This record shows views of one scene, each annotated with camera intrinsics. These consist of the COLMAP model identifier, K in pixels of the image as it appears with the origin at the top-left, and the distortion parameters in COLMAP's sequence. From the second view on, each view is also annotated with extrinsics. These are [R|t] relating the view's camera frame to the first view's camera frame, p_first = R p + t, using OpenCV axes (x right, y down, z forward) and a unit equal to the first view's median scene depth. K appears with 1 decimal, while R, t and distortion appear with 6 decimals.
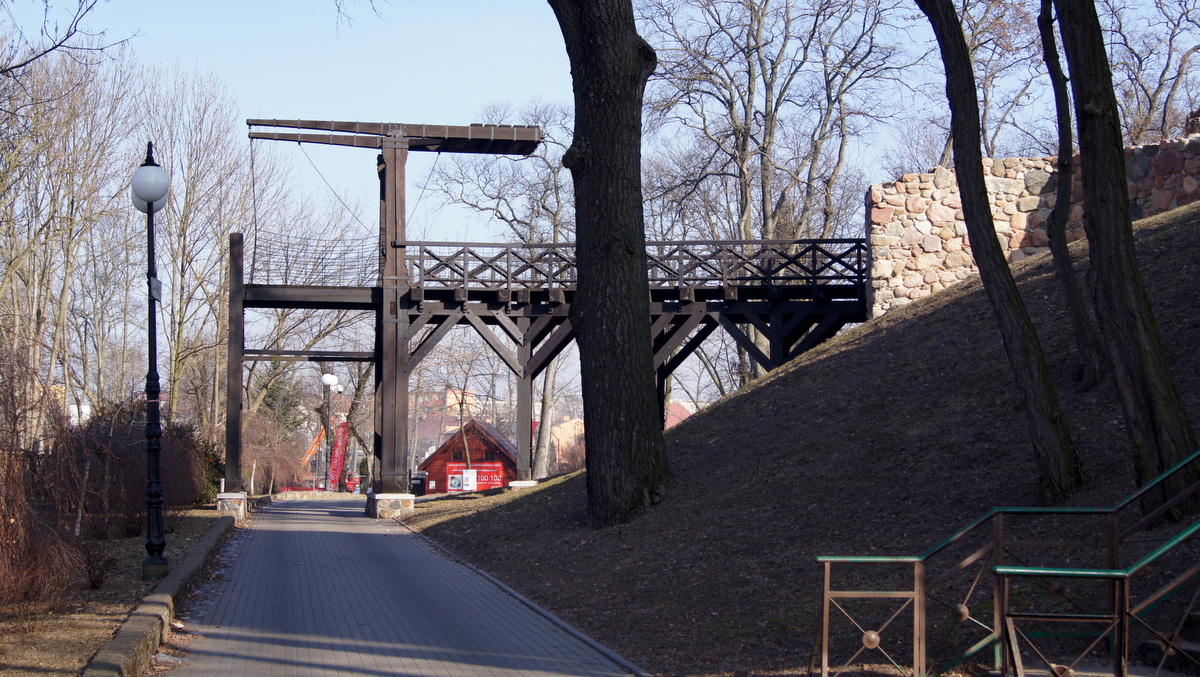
lens RADIAL K [[1858.2, 0, 600.0], [0, 1858.2, 338.5], [0, 0, 1]] dist [-0.032212, -0.018200]
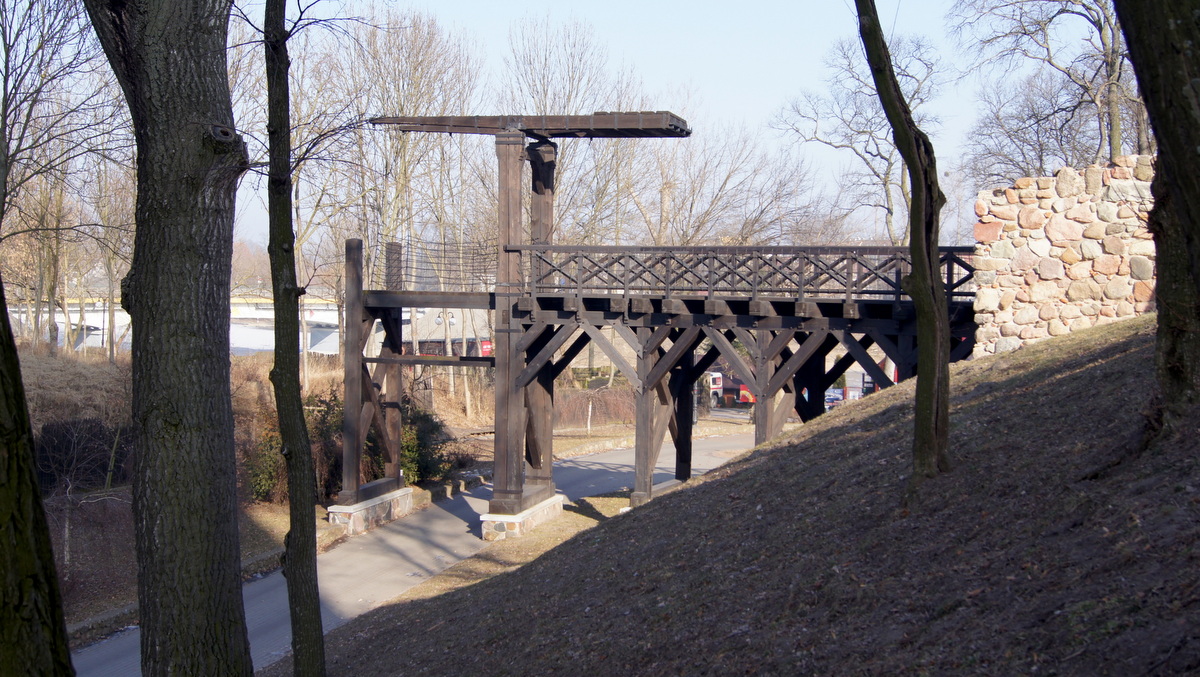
lens RADIAL K [[1546.5, 0, 600.0], [0, 1546.5, 338.5], [0, 0, 1]] dist [-0.015802, -0.027144]
pose [[0.912262, 0.027325, -0.408694, 0.271486], [0.015213, 0.994824, 0.100471, -0.089819], [0.409324, -0.097873, 0.907125, 0.333108]]
